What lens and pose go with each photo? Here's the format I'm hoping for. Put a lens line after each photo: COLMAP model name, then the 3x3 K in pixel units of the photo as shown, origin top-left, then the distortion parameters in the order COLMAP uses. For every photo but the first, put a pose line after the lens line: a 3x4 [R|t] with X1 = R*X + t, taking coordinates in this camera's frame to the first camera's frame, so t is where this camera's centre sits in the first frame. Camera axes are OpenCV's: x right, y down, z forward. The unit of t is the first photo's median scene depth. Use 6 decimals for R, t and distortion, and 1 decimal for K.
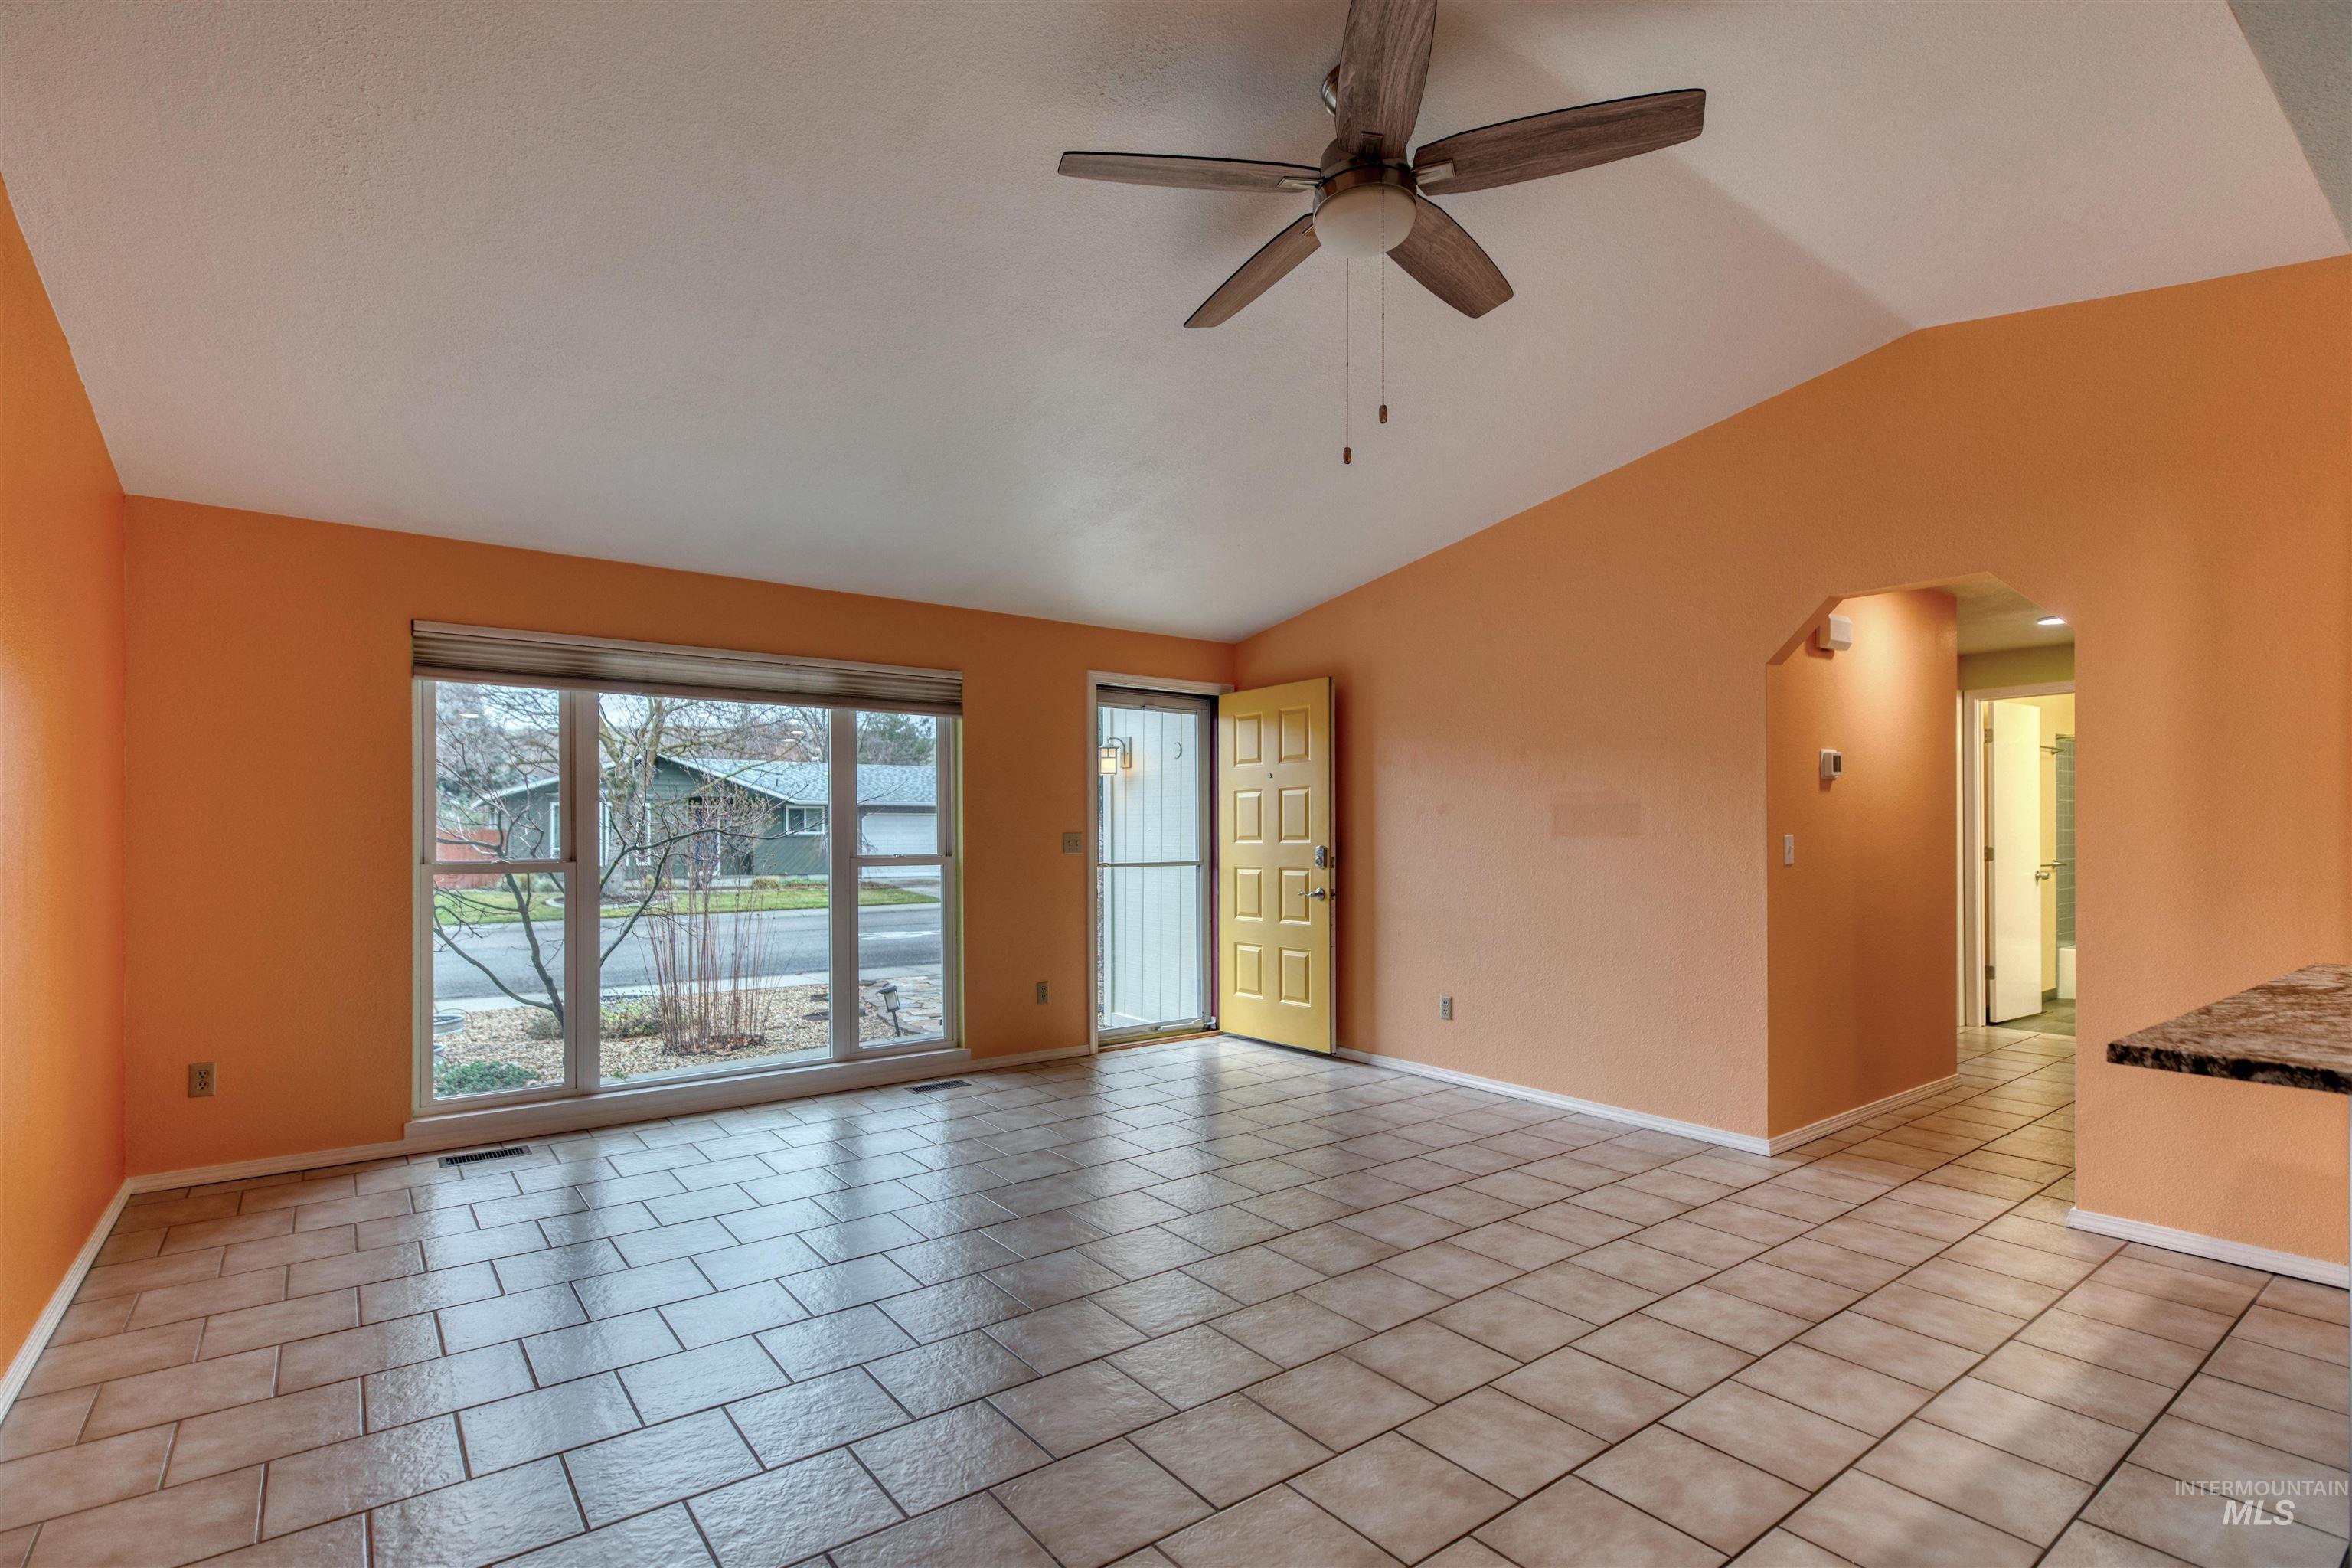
lens RADIAL K [[1053.6, 0, 1211.8], [0, 1053.6, 856.1], [0, 0, 1]] dist [0.009576, -0.001361]
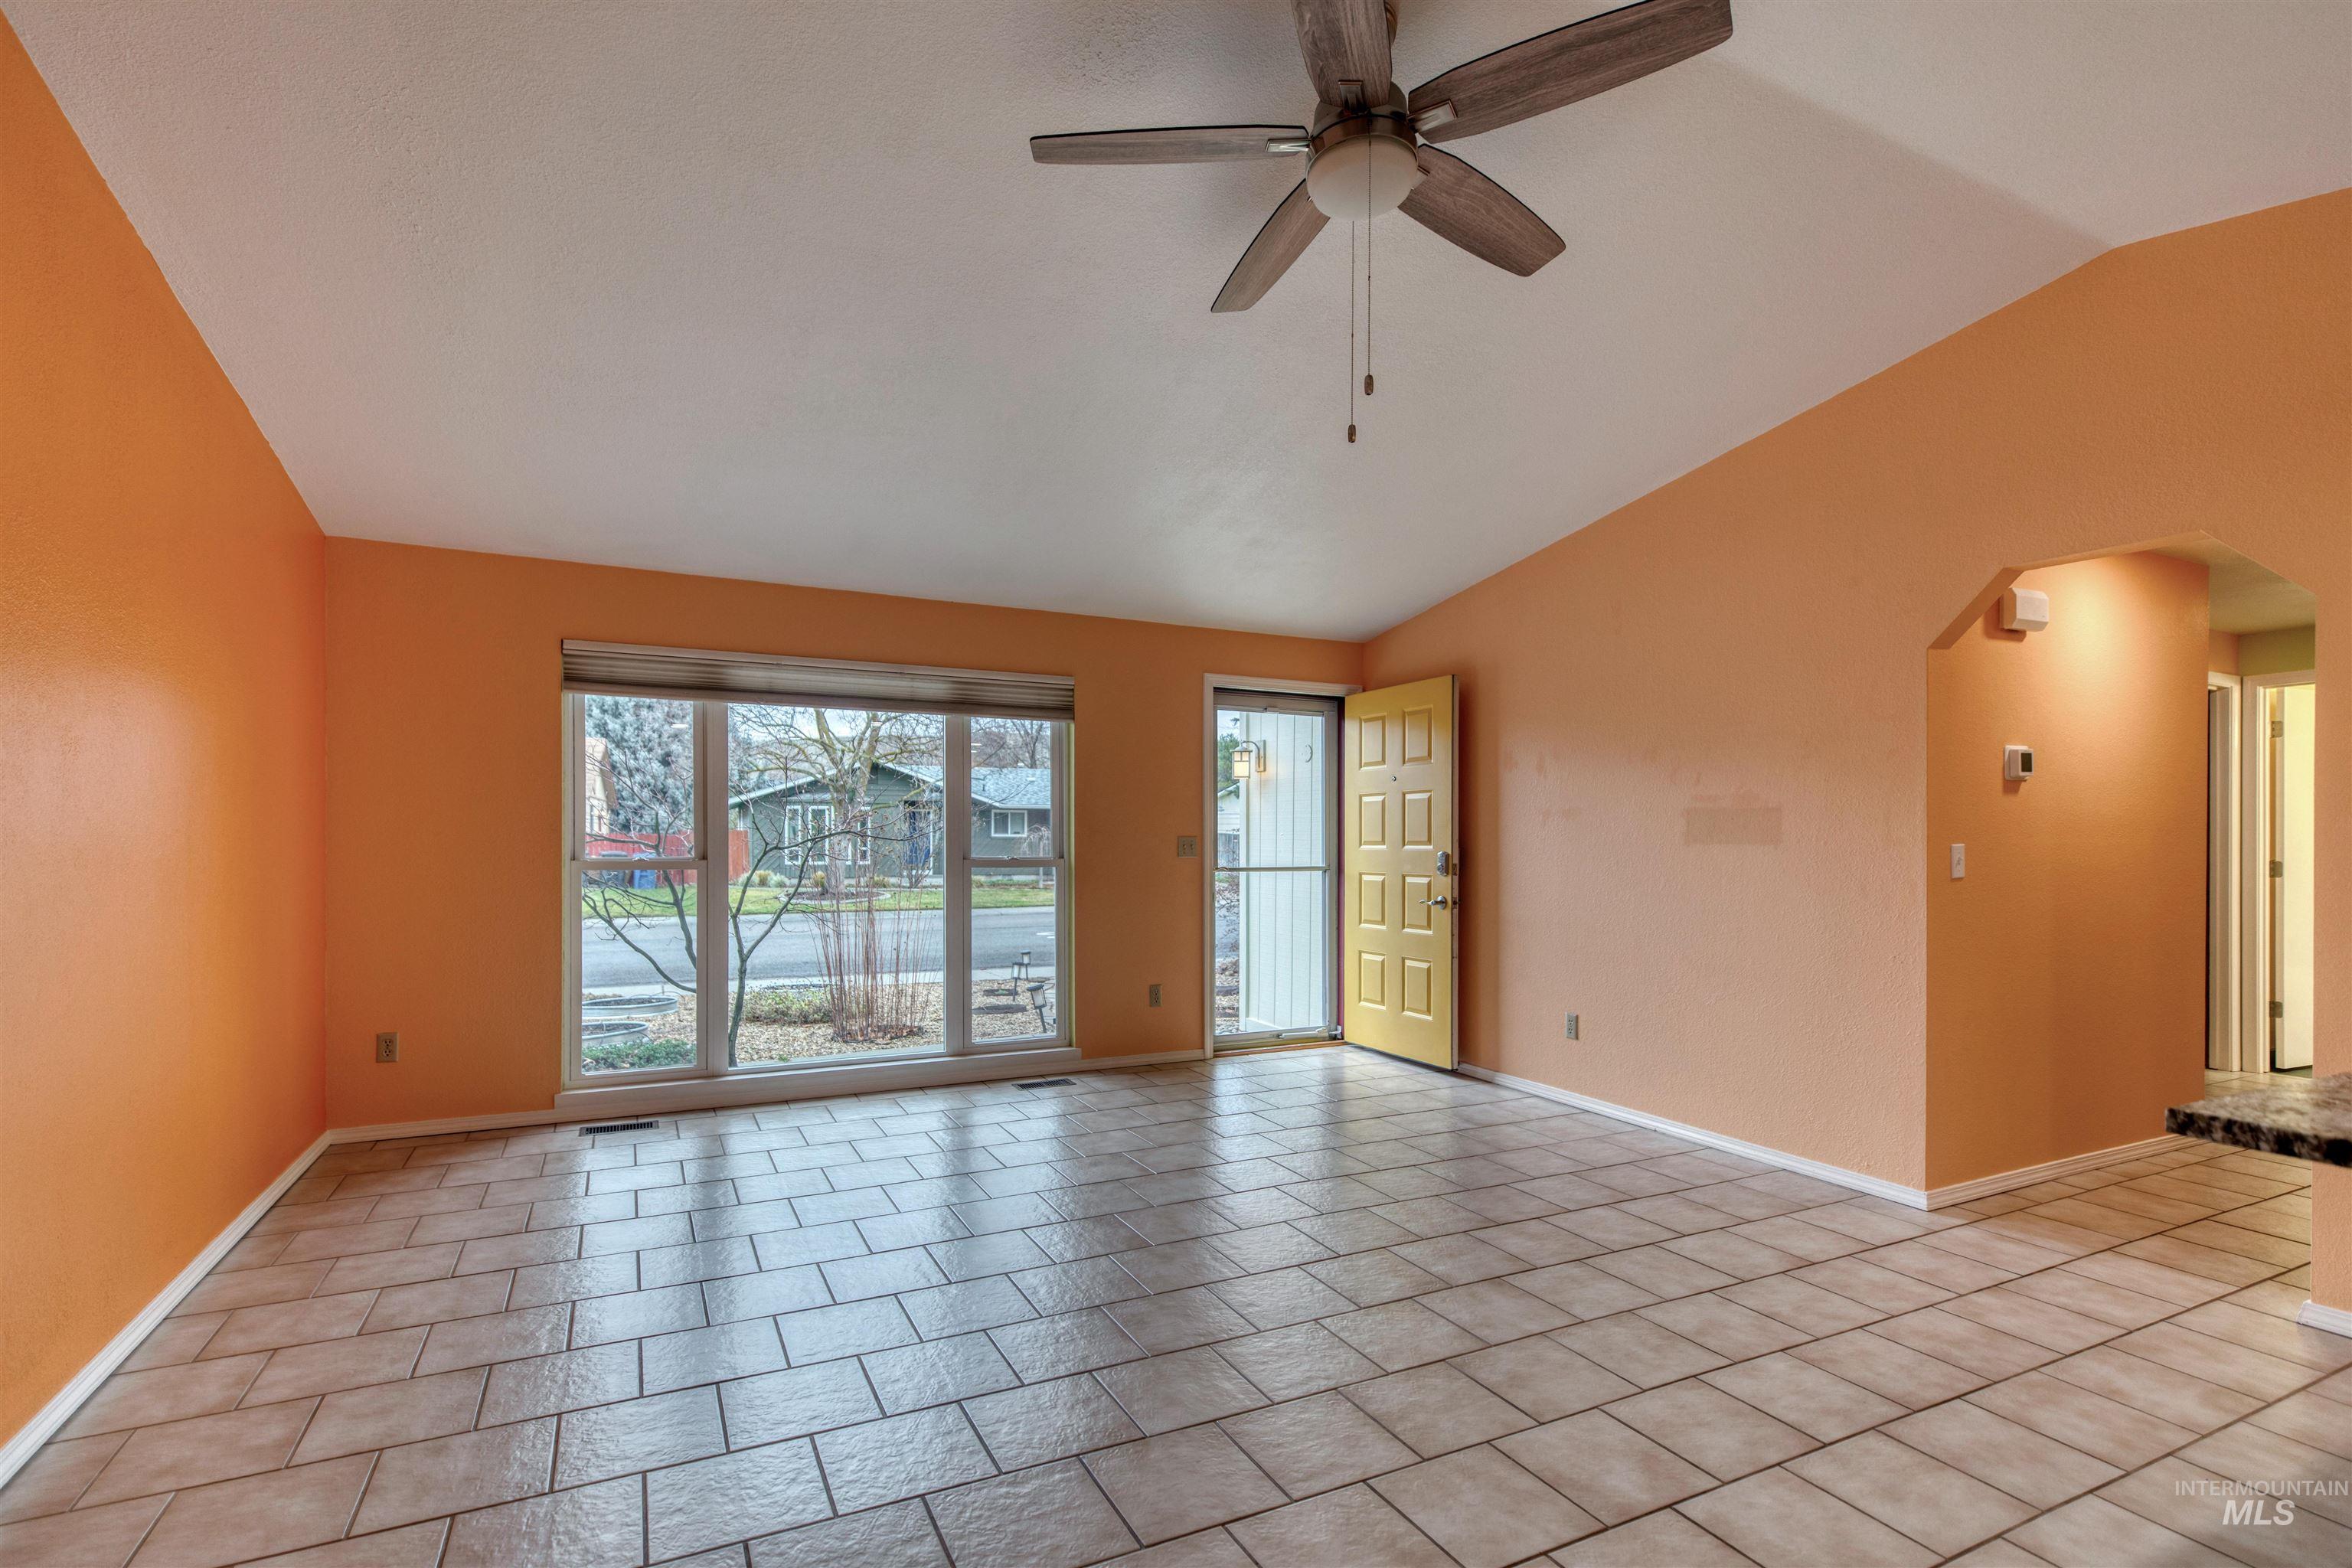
lens RADIAL K [[1053.6, 0, 1219.0], [0, 1053.6, 864.7], [0, 0, 1]] dist [0.009576, -0.001361]
pose [[0.983982, 0.011608, -0.177889, 0.113778], [-0.010922, 0.999929, 0.004837, -0.000842], [0.177932, -0.002817, 0.984039, 0.036441]]
